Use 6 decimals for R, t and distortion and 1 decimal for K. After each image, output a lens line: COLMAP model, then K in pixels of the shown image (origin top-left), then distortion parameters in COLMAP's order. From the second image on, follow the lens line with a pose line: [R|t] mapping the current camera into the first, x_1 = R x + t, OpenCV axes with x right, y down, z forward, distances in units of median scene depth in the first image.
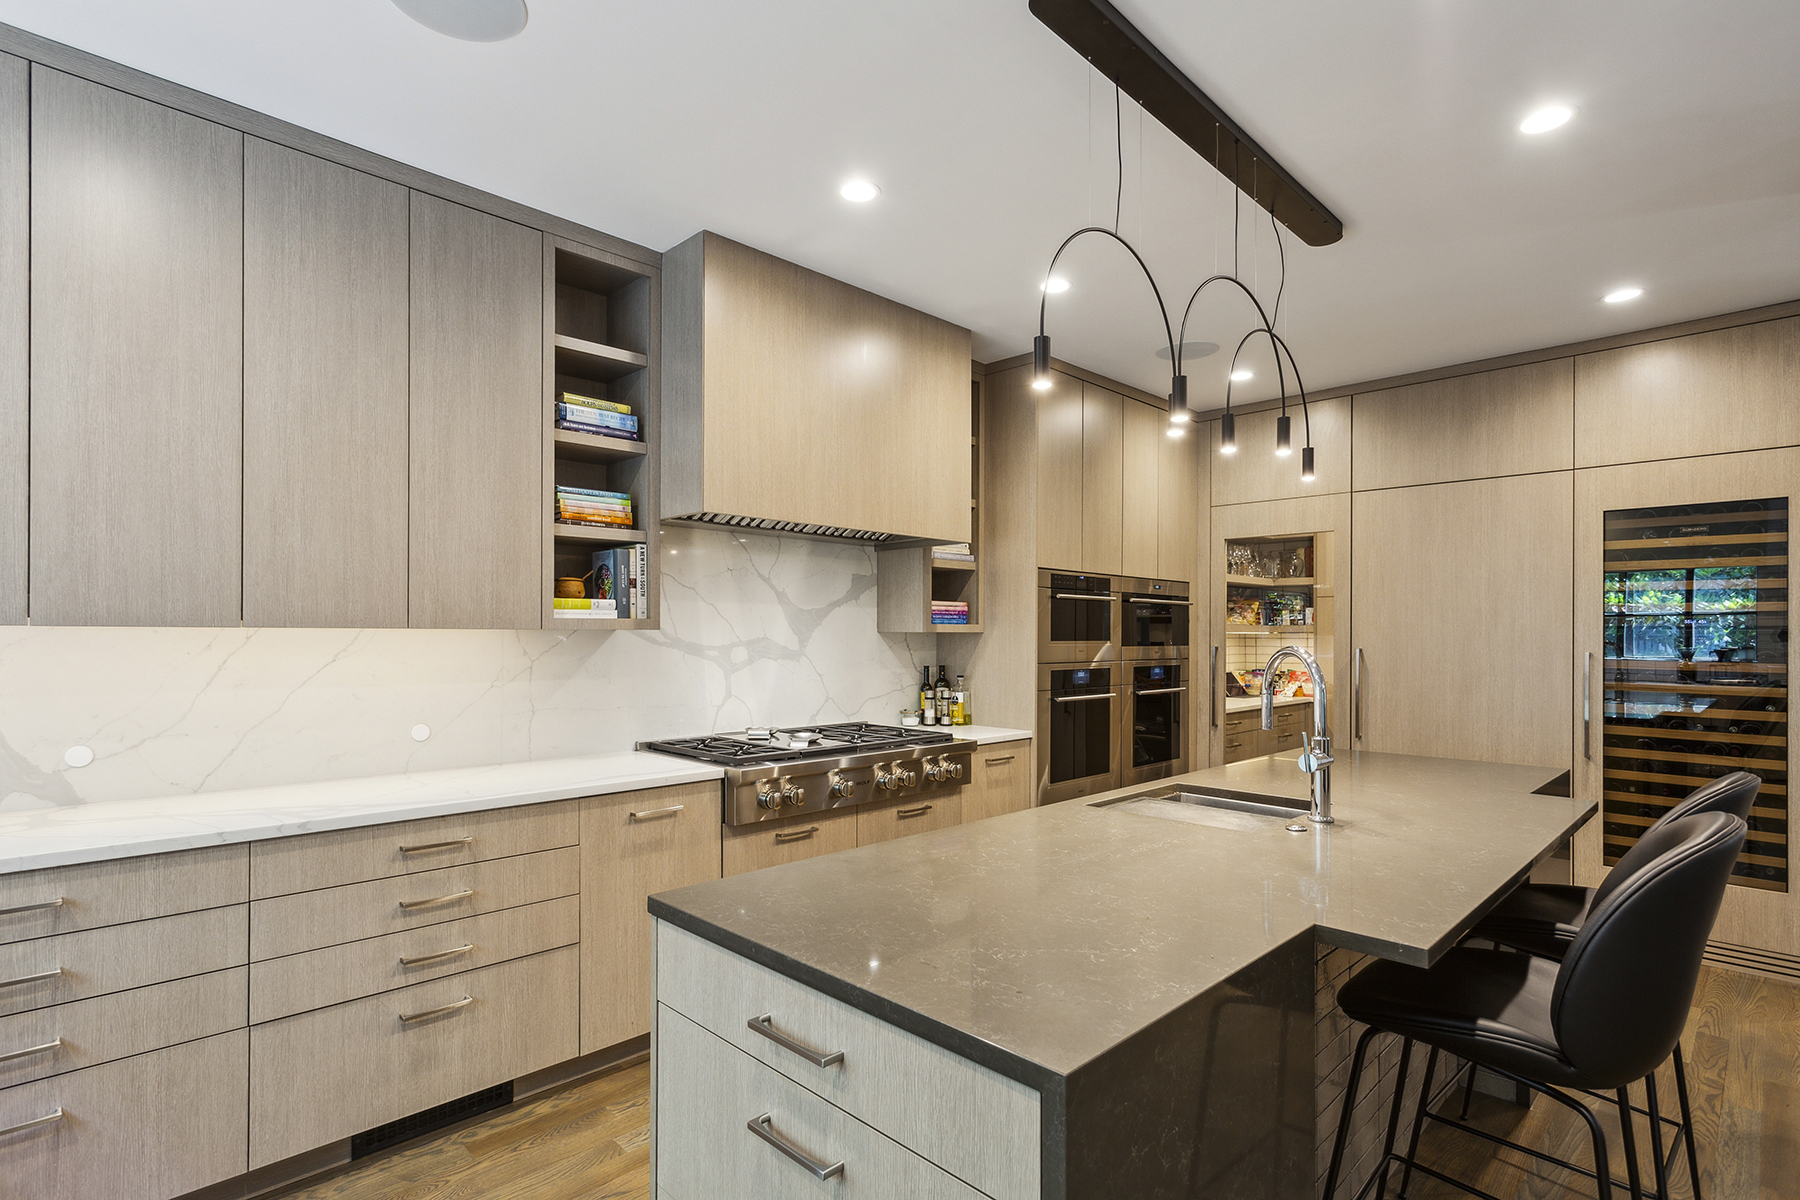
lens RADIAL K [[889.6, 0, 894.9], [0, 889.6, 630.2], [0, 0, 1]] dist [-0.000628, -0.000020]
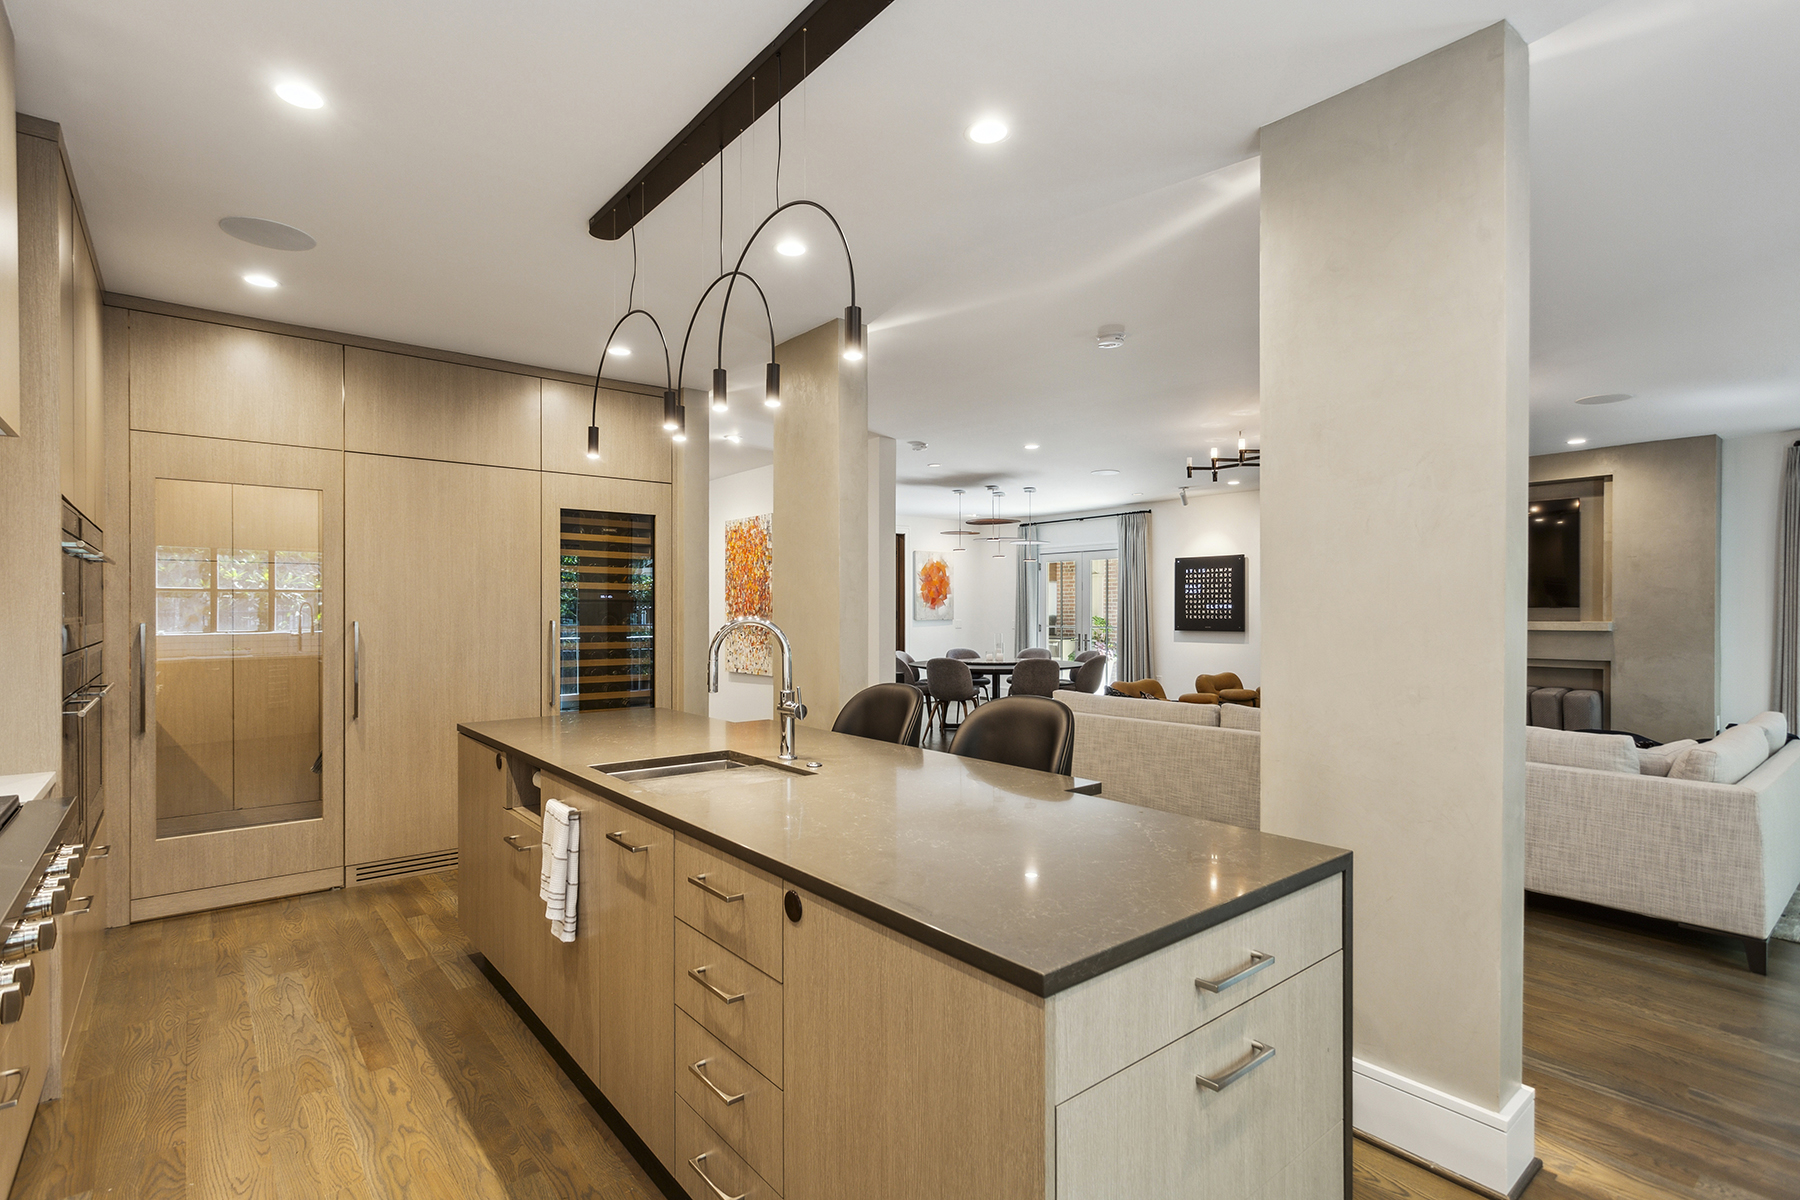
lens RADIAL K [[865.6, 0, 900.0], [0, 865.6, 600.0], [0, 0, 1]] dist [-0.001066, -0.000055]
pose [[0.098470, 0.007170, 0.995114, -0.346377], [-0.007110, 0.999954, -0.006501, 0.000350], [-0.995115, -0.006435, 0.098516, 0.367830]]
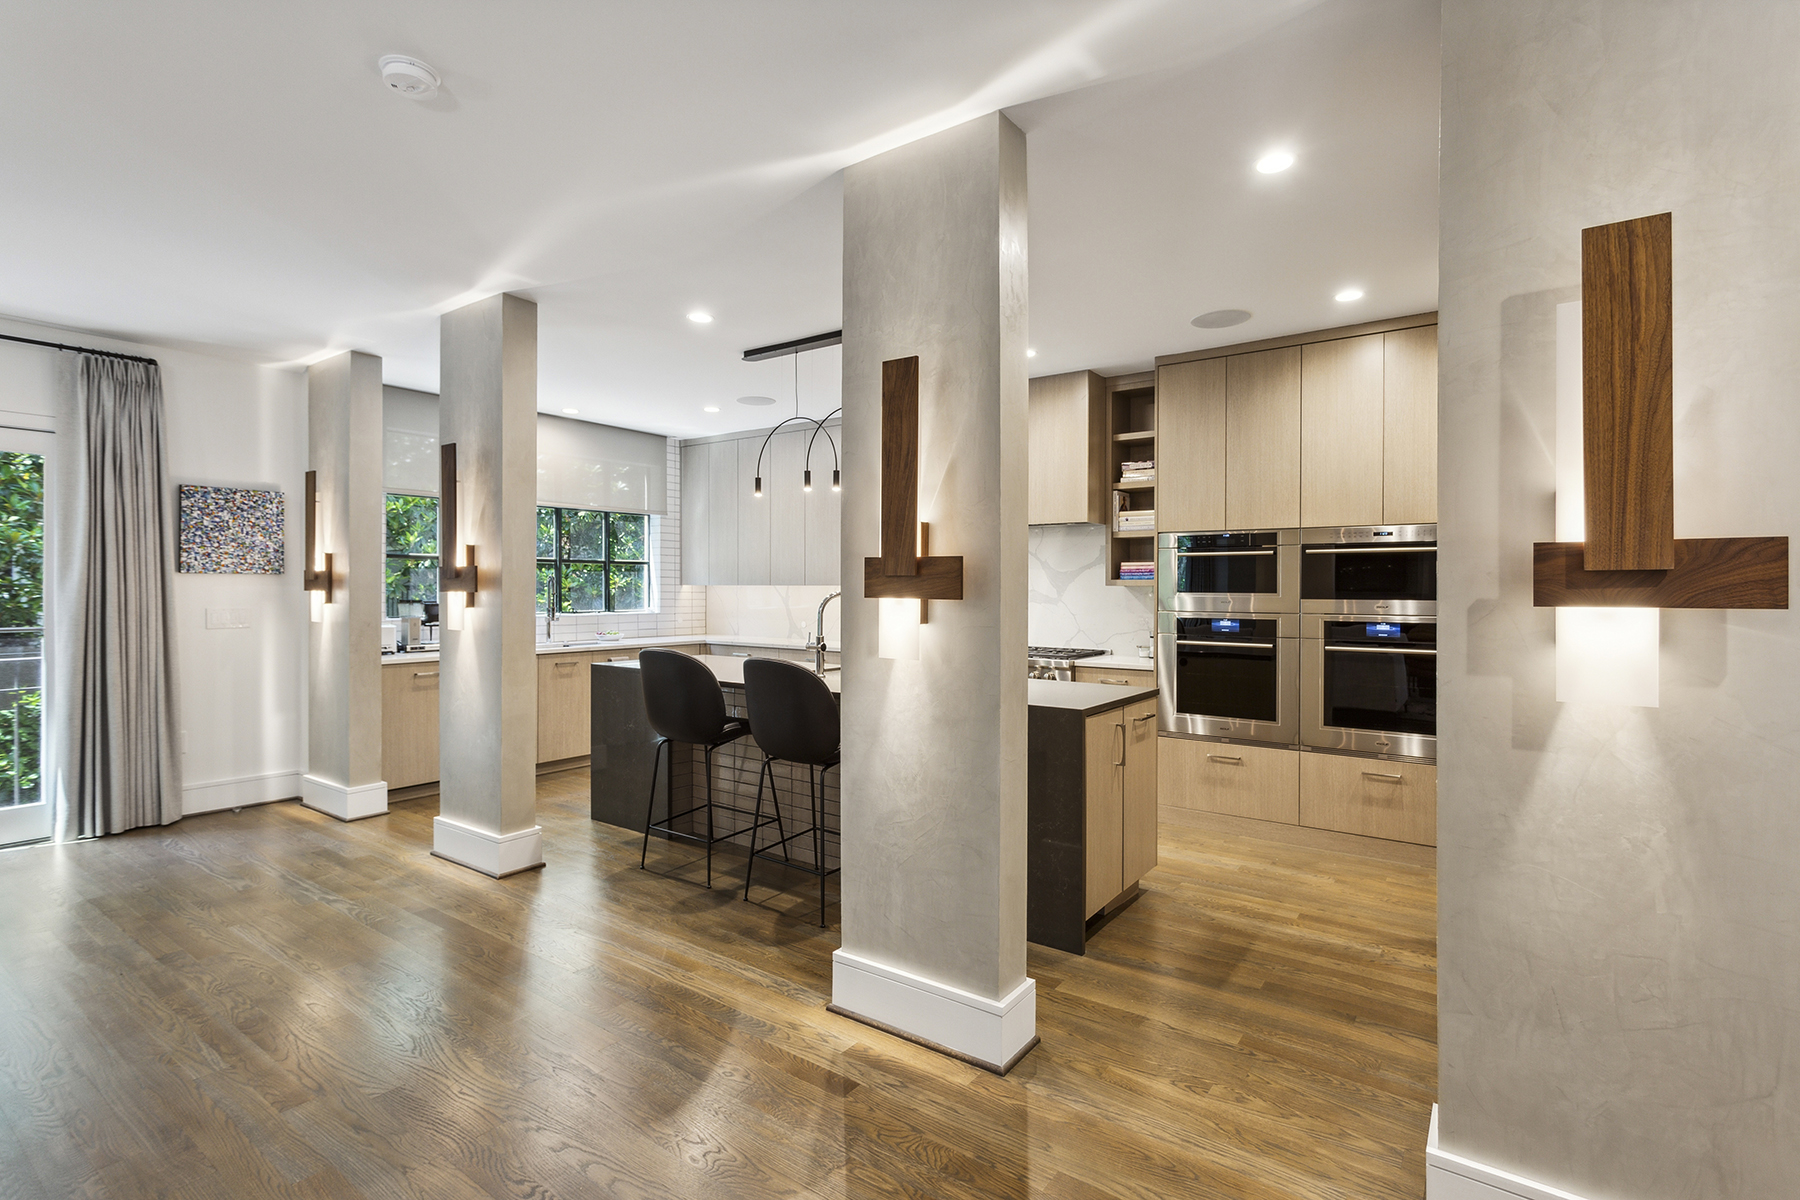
lens RADIAL K [[848.6, 0, 900.0], [0, 848.6, 600.0], [0, 0, 1]] dist [0.000161, 0.000643]
pose [[0.160853, 0.011539, -0.986911, 1.192083], [0.003675, 0.999918, 0.012290, 0.006152], [0.986971, -0.005604, 0.160798, 0.435682]]
